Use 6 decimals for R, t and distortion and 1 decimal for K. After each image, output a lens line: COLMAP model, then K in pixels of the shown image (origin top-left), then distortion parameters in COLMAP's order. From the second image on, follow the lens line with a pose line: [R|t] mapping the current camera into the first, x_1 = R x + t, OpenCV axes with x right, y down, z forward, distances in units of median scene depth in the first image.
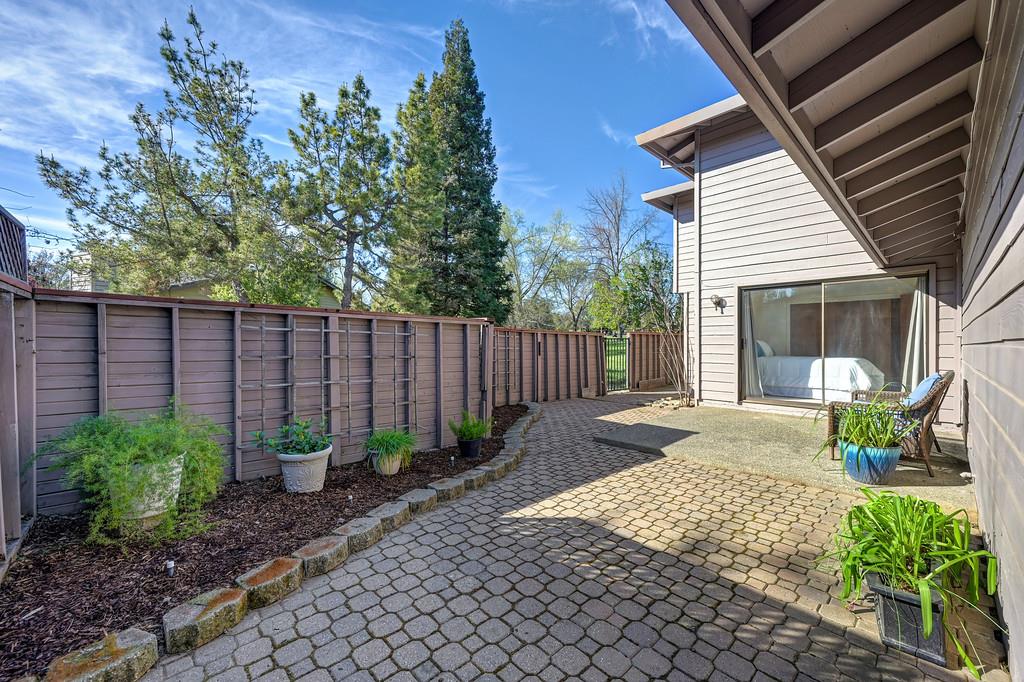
lens RADIAL K [[407.3, 0, 511.4], [0, 407.3, 347.0], [0, 0, 1]] dist [0.000229, -0.000283]
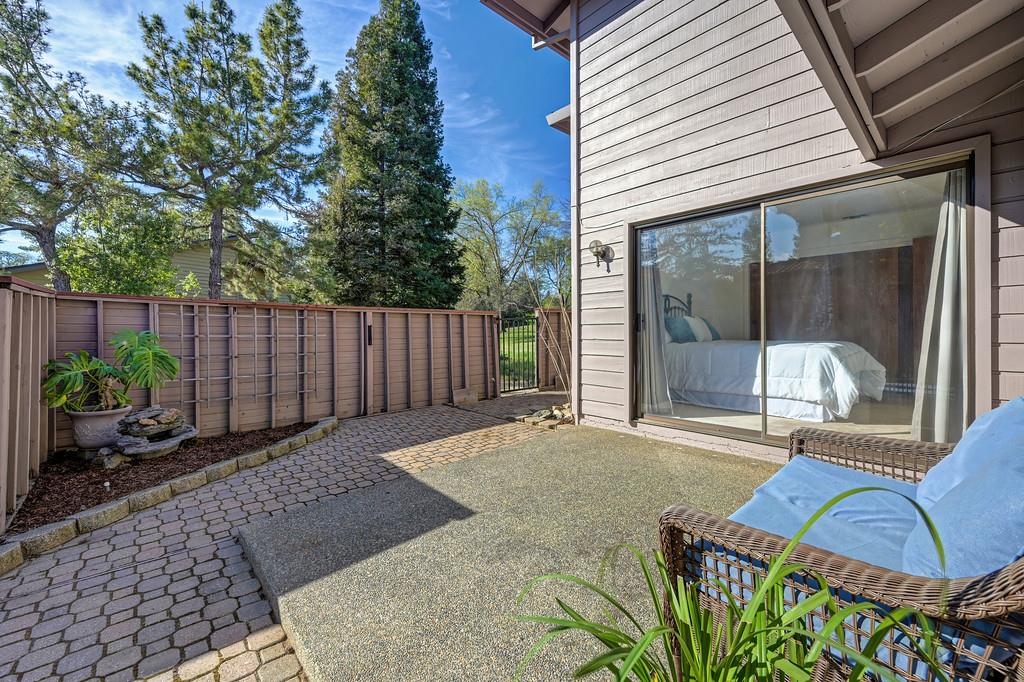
lens RADIAL K [[408.5, 0, 512.0], [0, 408.5, 341.0], [0, 0, 1]] dist [-0.001408, -0.000402]
pose [[0.999660, -0.018857, -0.017999, 0.335022], [0.019306, 0.999499, 0.025092, 0.000678], [0.017517, -0.025431, 0.999523, 0.346581]]
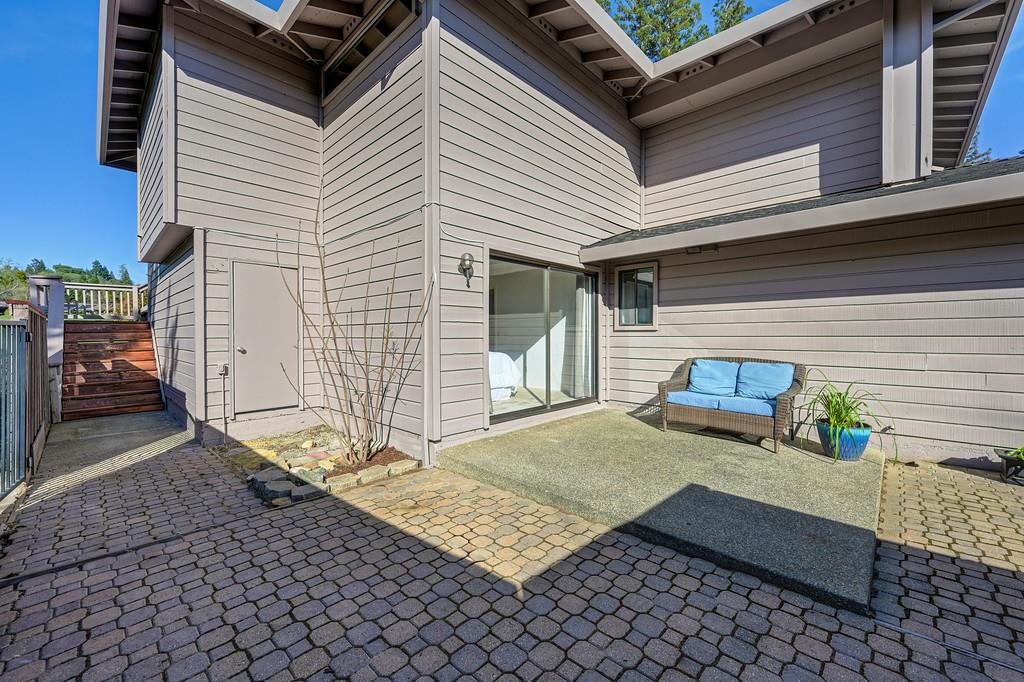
lens RADIAL K [[408.5, 0, 512.0], [0, 408.5, 341.0], [0, 0, 1]] dist [-0.001408, -0.000402]
pose [[-0.049904, -0.013105, 0.998668, -0.082506], [0.009482, 0.999863, 0.013594, -0.007832], [-0.998709, 0.010147, -0.049773, 0.839463]]
